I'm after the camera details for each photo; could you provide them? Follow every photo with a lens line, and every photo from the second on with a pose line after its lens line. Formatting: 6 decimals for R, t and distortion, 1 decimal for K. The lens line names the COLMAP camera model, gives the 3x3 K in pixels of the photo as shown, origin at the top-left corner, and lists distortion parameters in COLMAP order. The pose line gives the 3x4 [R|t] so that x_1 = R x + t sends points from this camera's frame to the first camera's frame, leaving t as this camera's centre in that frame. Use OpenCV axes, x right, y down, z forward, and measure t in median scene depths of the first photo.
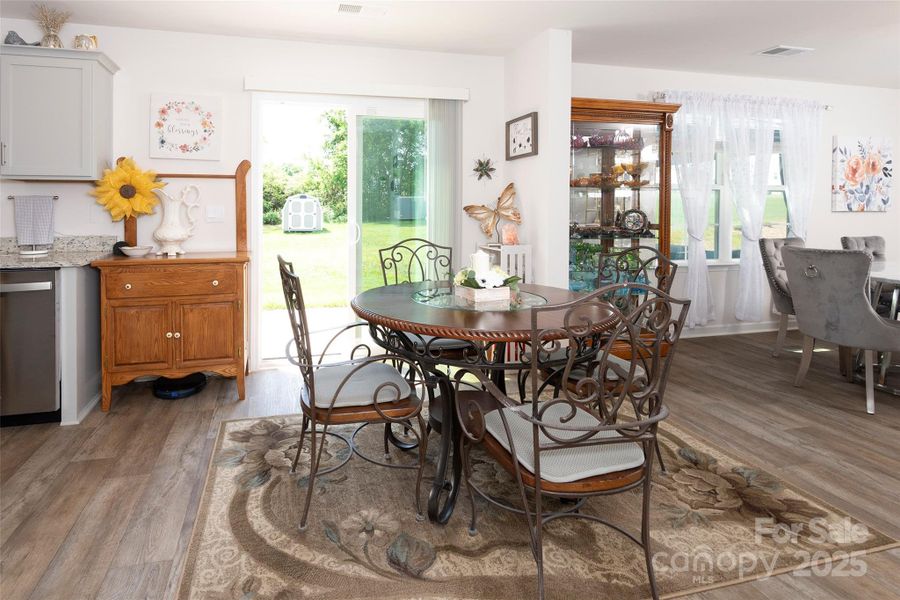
lens RADIAL K [[369.5, 0, 450.0], [0, 369.5, 300.0], [0, 0, 1]] dist [-0.001234, -0.000040]
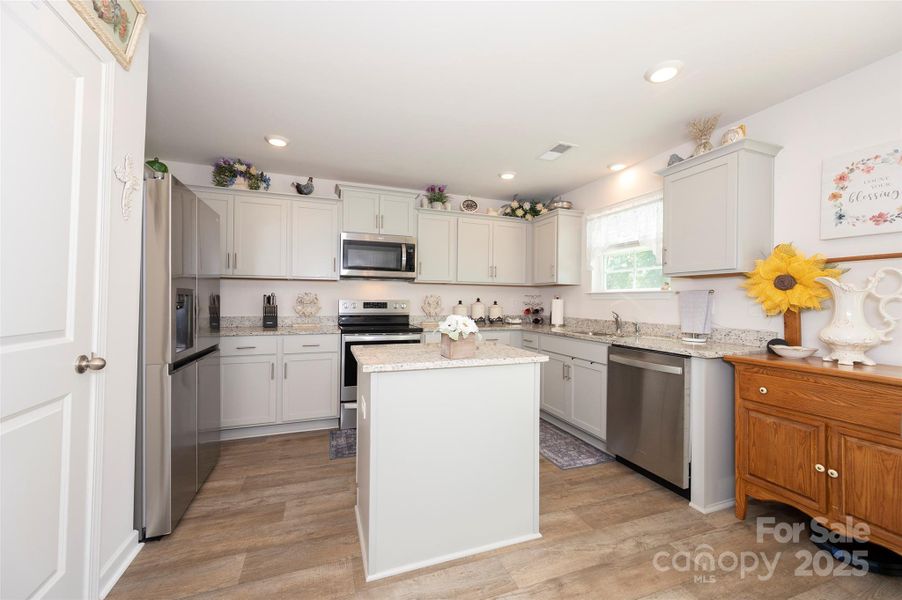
lens RADIAL K [[370.3, 0, 451.0], [0, 370.3, 300.0], [0, 0, 1]] dist [-0.001234, -0.000040]
pose [[-0.034317, -0.005642, -0.999395, 0.010521], [-0.248138, 0.968720, 0.003051, -0.062766], [0.968117, 0.248092, -0.034644, 0.279827]]
